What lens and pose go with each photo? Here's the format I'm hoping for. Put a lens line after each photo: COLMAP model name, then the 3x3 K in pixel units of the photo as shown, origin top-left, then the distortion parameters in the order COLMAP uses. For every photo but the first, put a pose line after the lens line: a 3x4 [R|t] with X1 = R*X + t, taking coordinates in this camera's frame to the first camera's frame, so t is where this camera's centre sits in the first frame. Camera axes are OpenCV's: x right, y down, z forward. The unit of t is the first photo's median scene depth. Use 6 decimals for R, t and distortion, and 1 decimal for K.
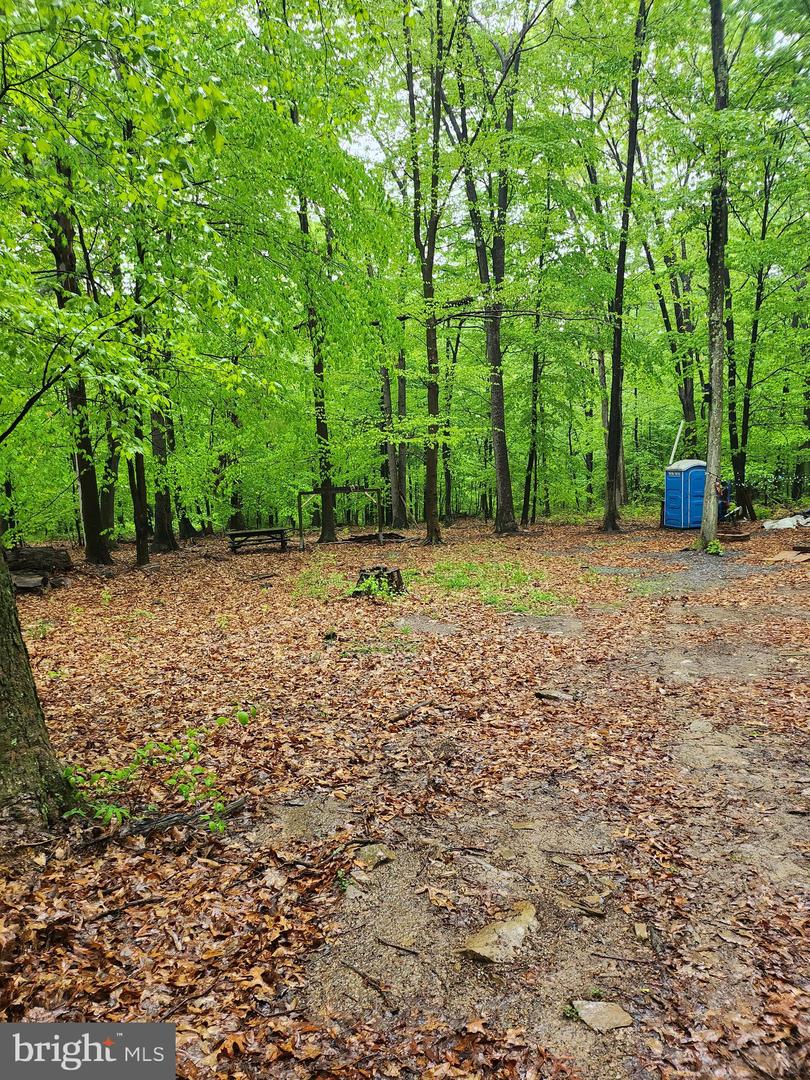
lens RADIAL K [[754.1, 0, 390.2], [0, 754.1, 528.6], [0, 0, 1]] dist [0.051045, -0.062189]
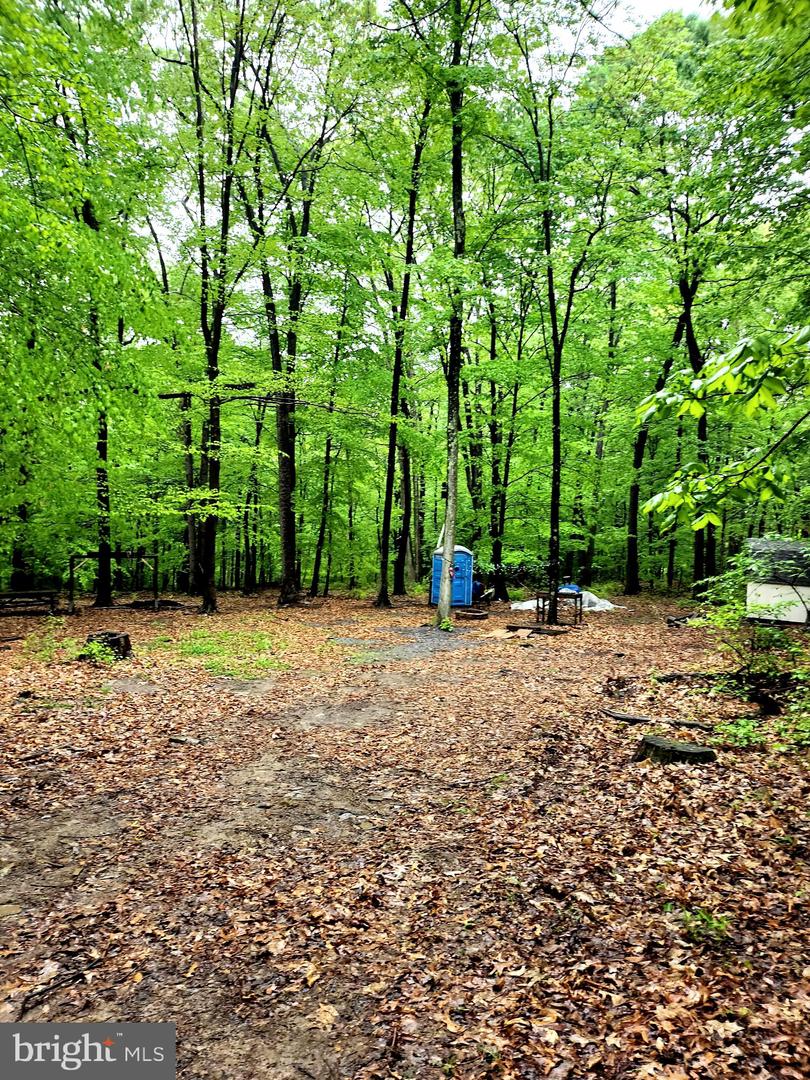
lens RADIAL K [[754.1, 0, 394.8], [0, 754.1, 569.4], [0, 0, 1]] dist [0.051045, -0.062189]
pose [[0.971727, 0.048665, 0.231037, 0.261762], [-0.040030, 0.998319, -0.041920, -0.020894], [-0.232688, 0.031486, 0.972042, -0.307974]]
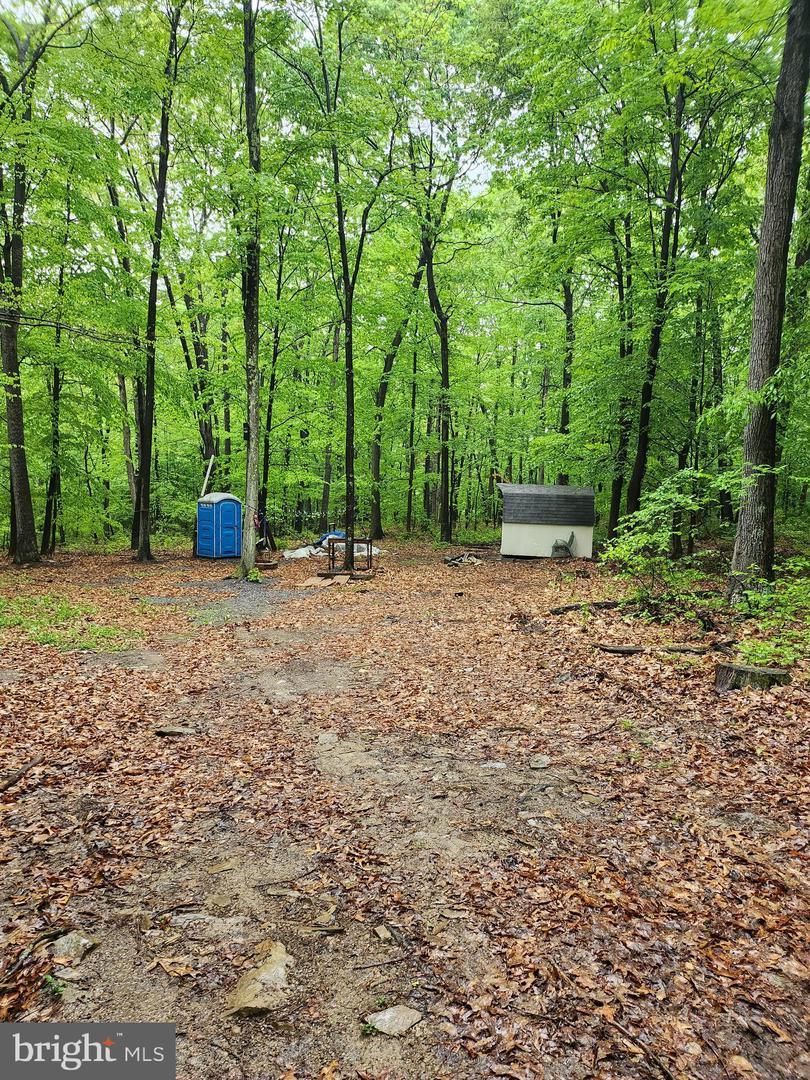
lens RADIAL K [[754.1, 0, 405.2], [0, 754.1, 535.6], [0, 0, 1]] dist [0.051045, -0.062189]
pose [[0.800246, 0.012315, 0.599545, -0.133790], [0.006171, 0.999567, -0.028768, 0.002420], [-0.599640, 0.026722, 0.799824, 0.054392]]
